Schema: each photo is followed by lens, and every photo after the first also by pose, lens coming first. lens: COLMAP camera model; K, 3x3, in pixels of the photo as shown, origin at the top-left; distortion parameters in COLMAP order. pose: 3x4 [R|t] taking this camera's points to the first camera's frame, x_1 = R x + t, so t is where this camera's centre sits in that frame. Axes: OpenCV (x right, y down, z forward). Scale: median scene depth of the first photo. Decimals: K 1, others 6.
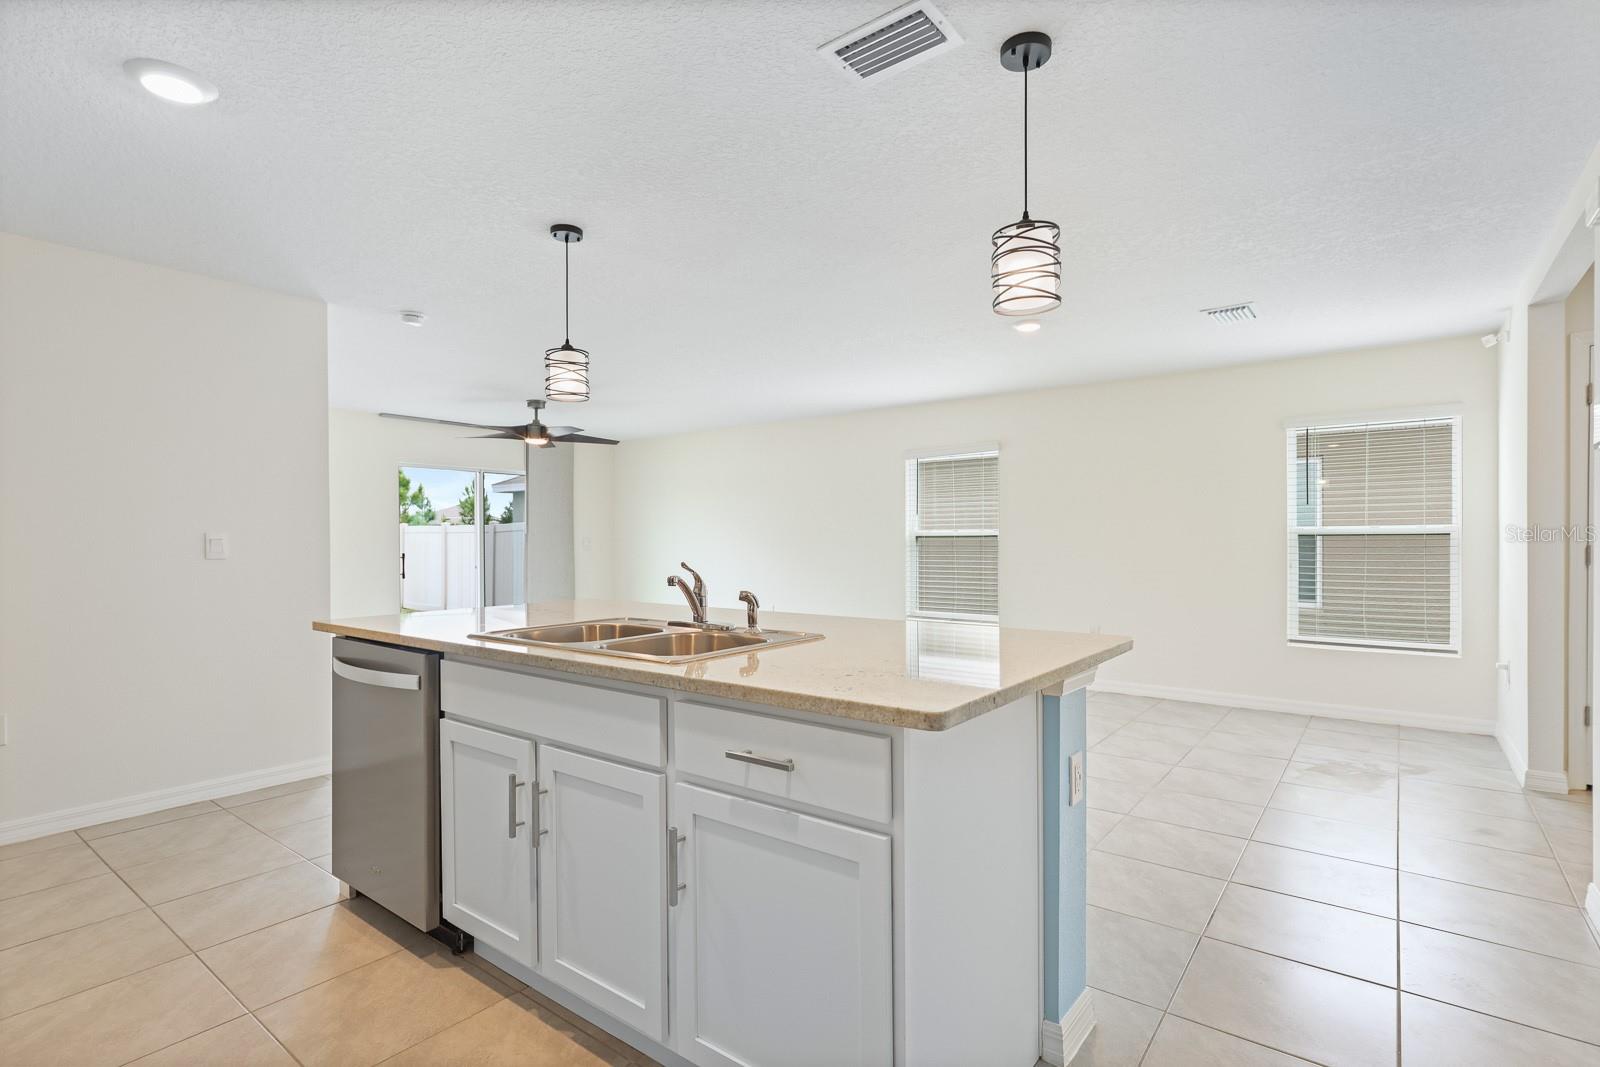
lens RADIAL K [[762.3, 0, 812.2], [0, 762.3, 535.9], [0, 0, 1]] dist [0.001058, -0.000235]
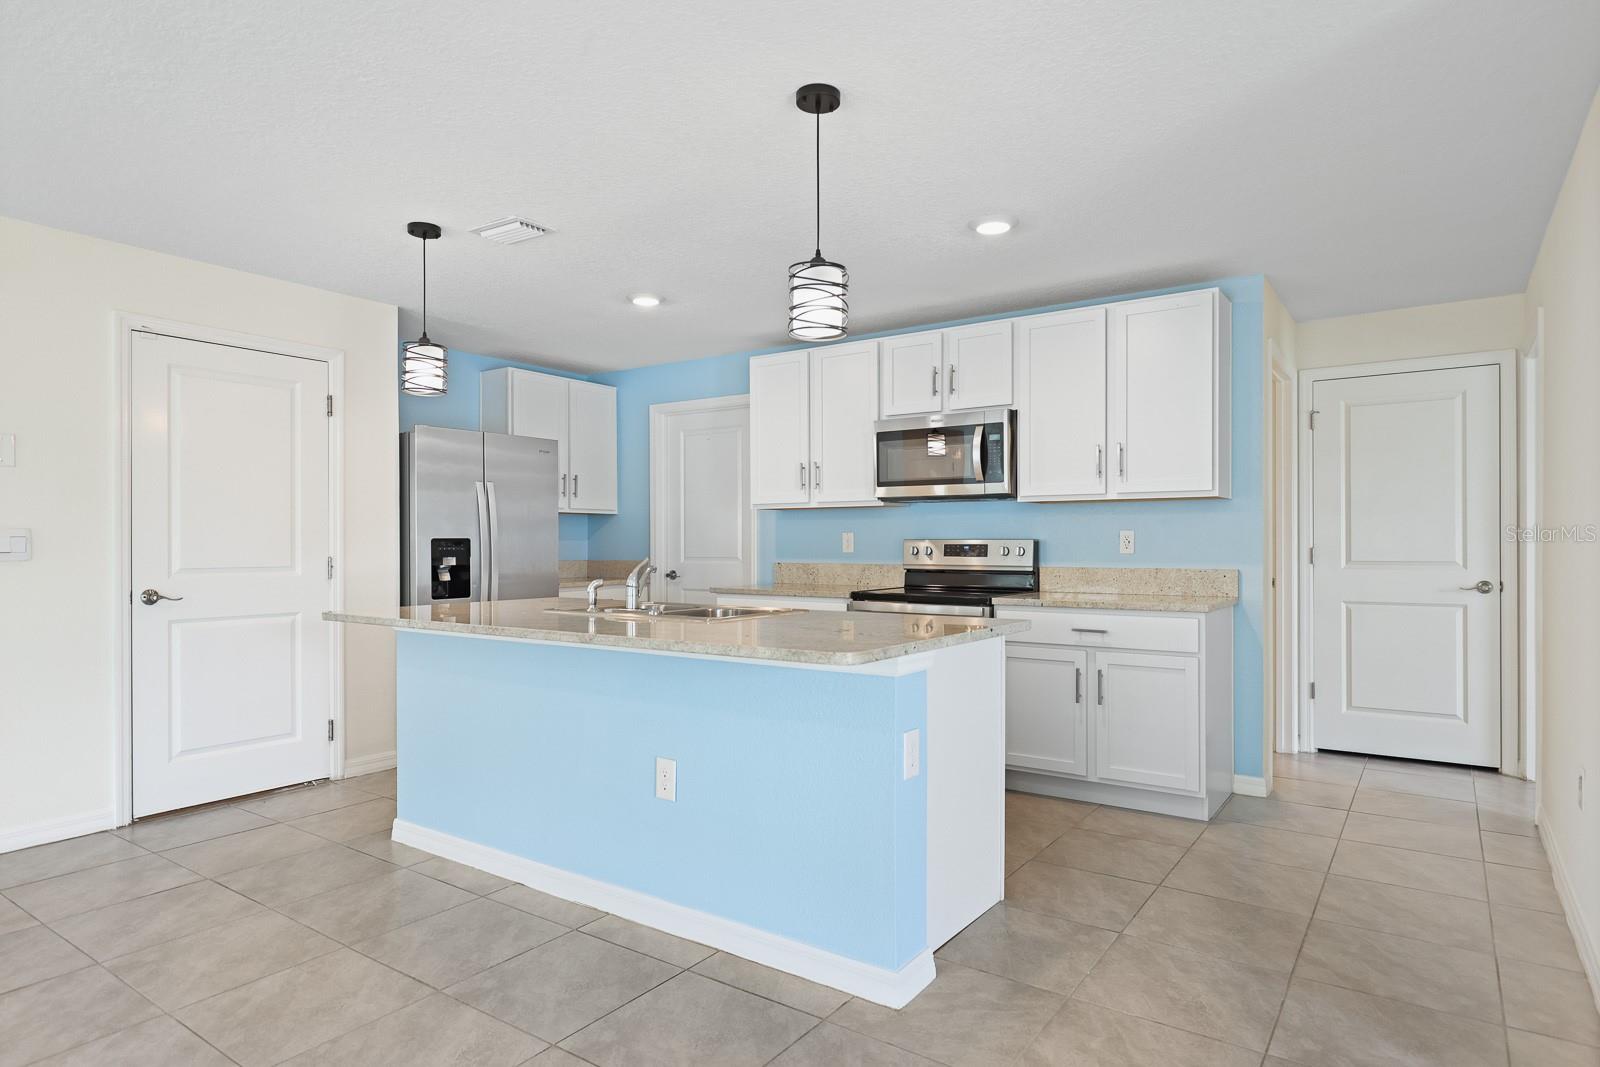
lens RADIAL K [[902.7, 0, 825.9], [0, 902.7, 542.9], [0, 0, 1]] dist [-0.000335, 0.000192]
pose [[-0.998320, 0.006925, -0.057531, -0.124171], [0.007000, 0.999975, -0.001088, 0.004971], [0.057522, -0.001488, -0.998343, 0.816750]]
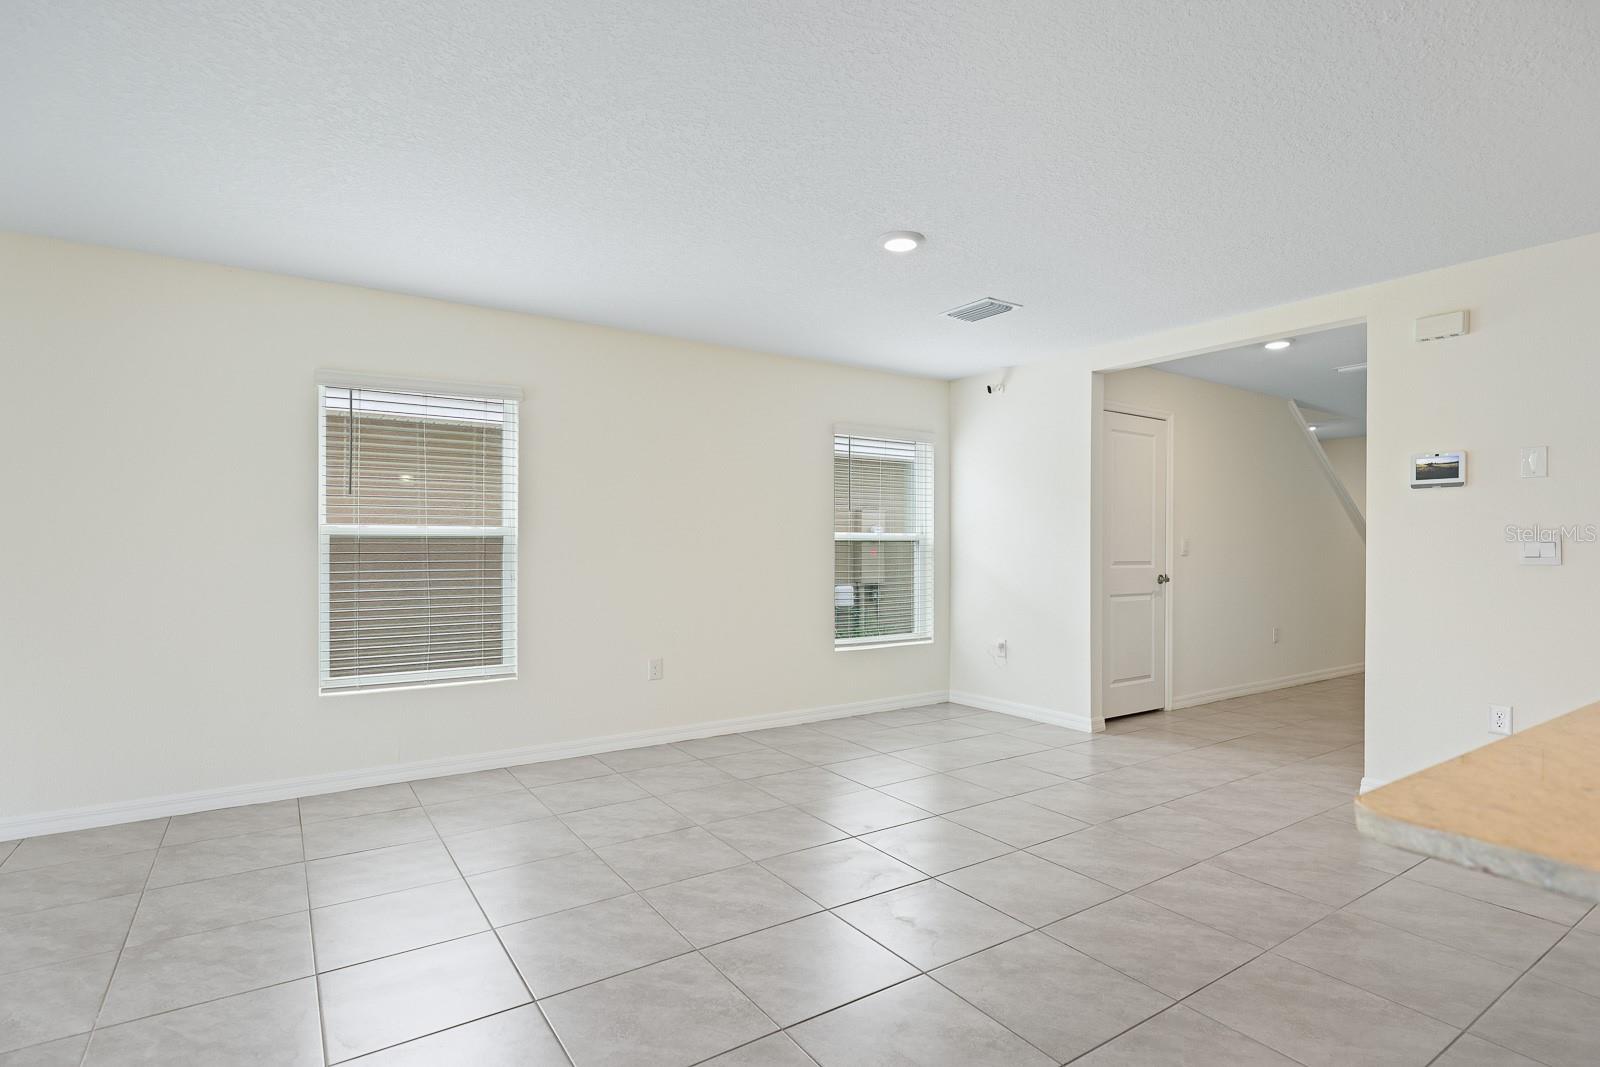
lens RADIAL K [[782.7, 0, 796.4], [0, 782.7, 538.7], [0, 0, 1]] dist [0.001565, -0.000416]
pose [[0.322153, 0.012986, 0.946598, -0.284321], [-0.009433, 0.999900, -0.010507, 0.006000], [-0.946640, -0.005544, 0.322244, 0.551560]]
